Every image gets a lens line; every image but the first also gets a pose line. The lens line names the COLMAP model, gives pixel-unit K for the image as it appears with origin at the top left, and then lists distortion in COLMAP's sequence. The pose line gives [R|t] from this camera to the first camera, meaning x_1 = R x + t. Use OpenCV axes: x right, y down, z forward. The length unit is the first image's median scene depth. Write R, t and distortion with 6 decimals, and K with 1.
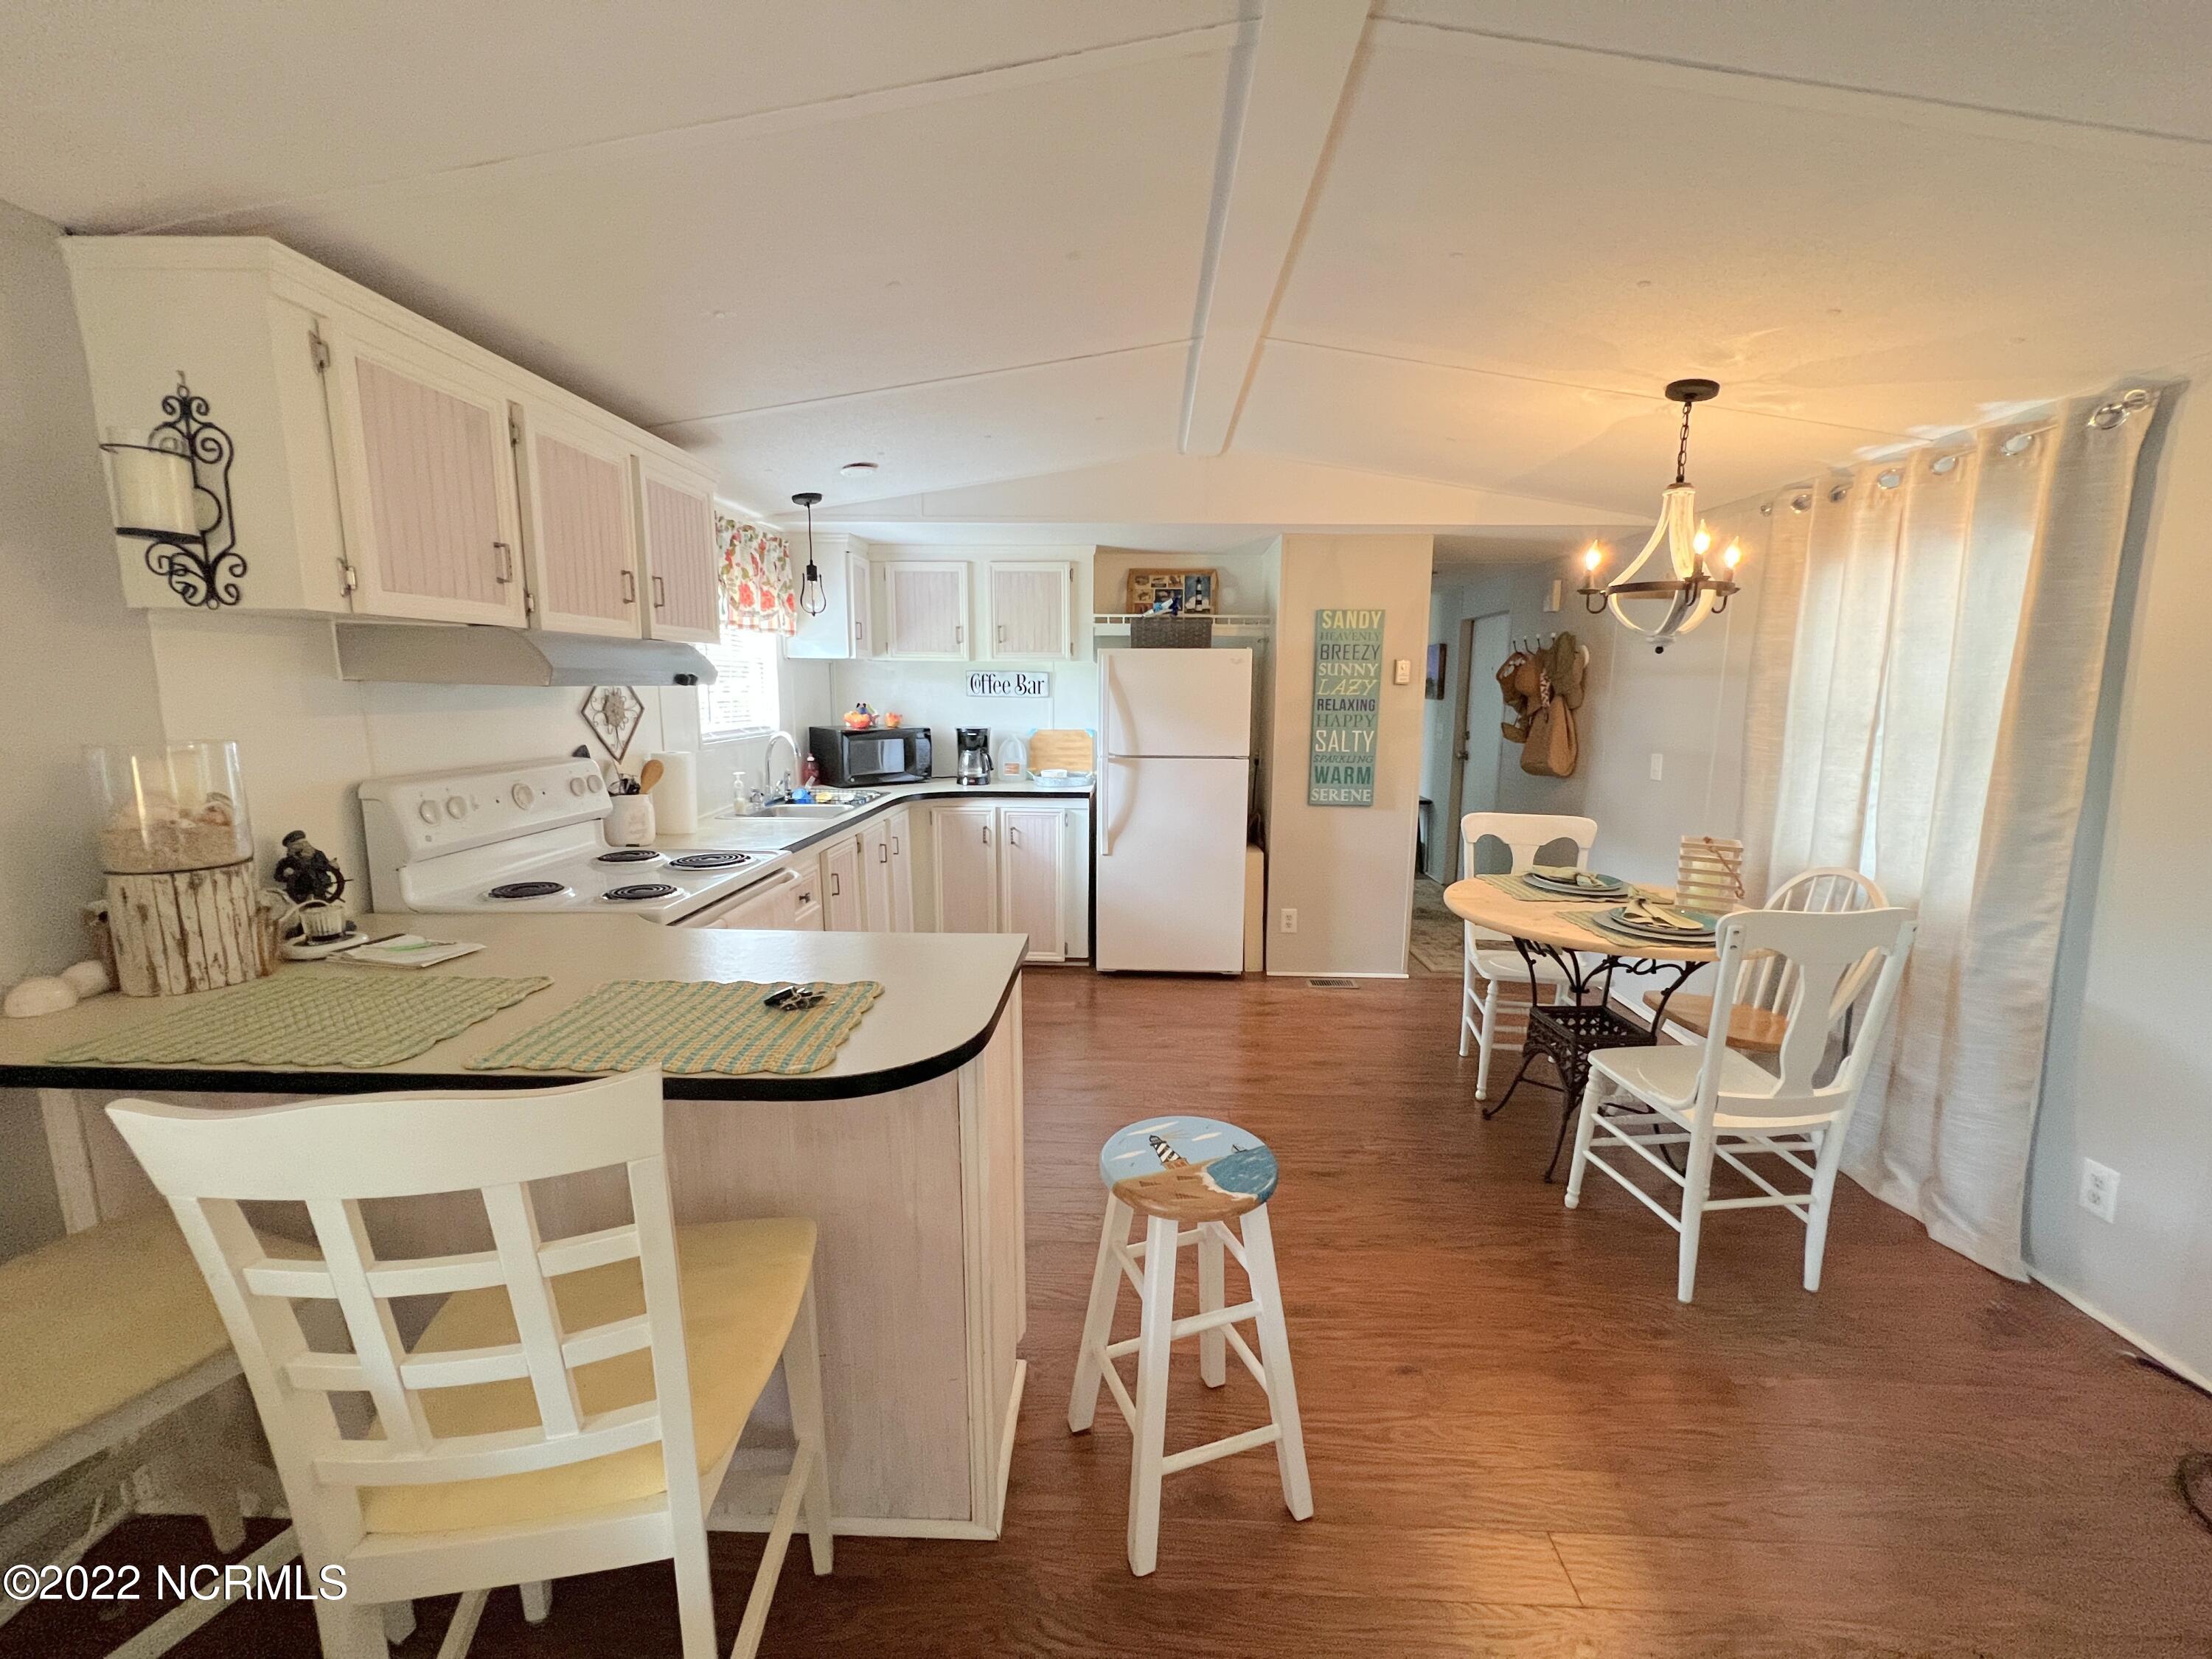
lens RADIAL K [[912.3, 0, 1106.0], [0, 912.3, 829.5], [0, 0, 1]] dist [0.017036, 0.000050]
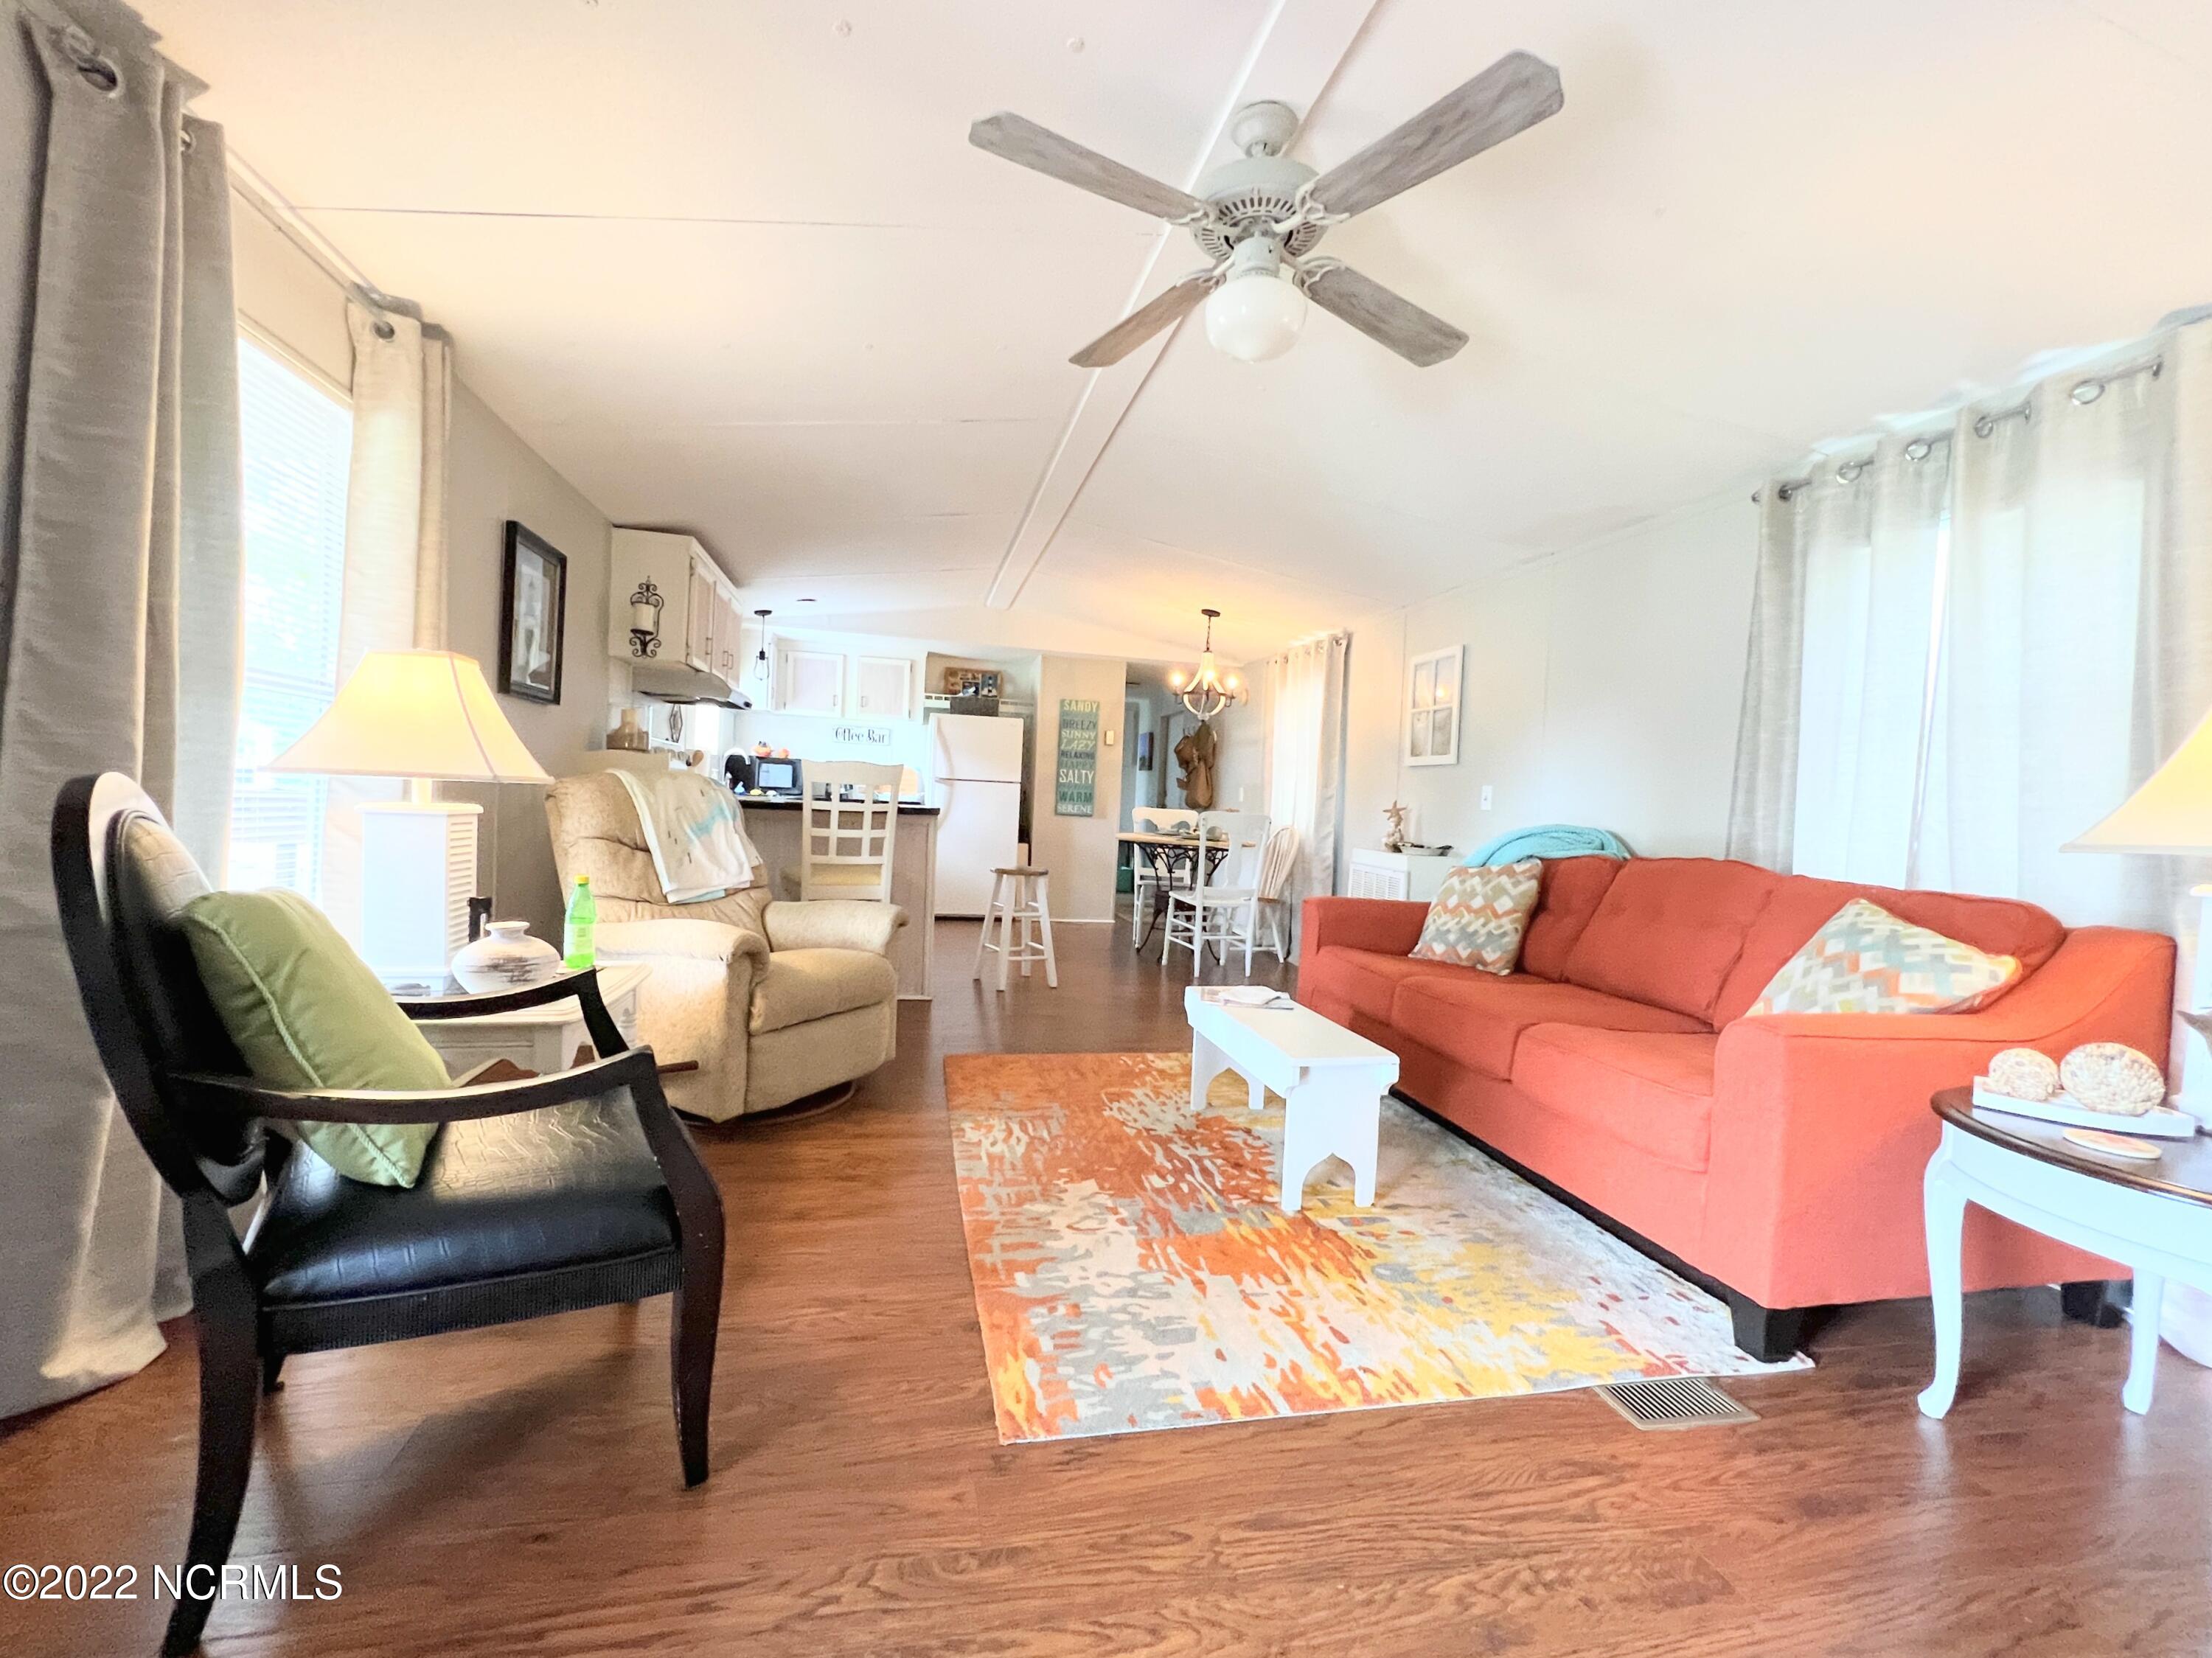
lens RADIAL K [[912.3, 0, 1106.0], [0, 912.3, 829.0], [0, 0, 1]] dist [0.017036, 0.000050]
pose [[0.967304, 0.030347, 0.251798, -0.106349], [-0.002963, 0.994100, -0.108428, 0.179332], [-0.253603, 0.104137, 0.961687, -0.614813]]
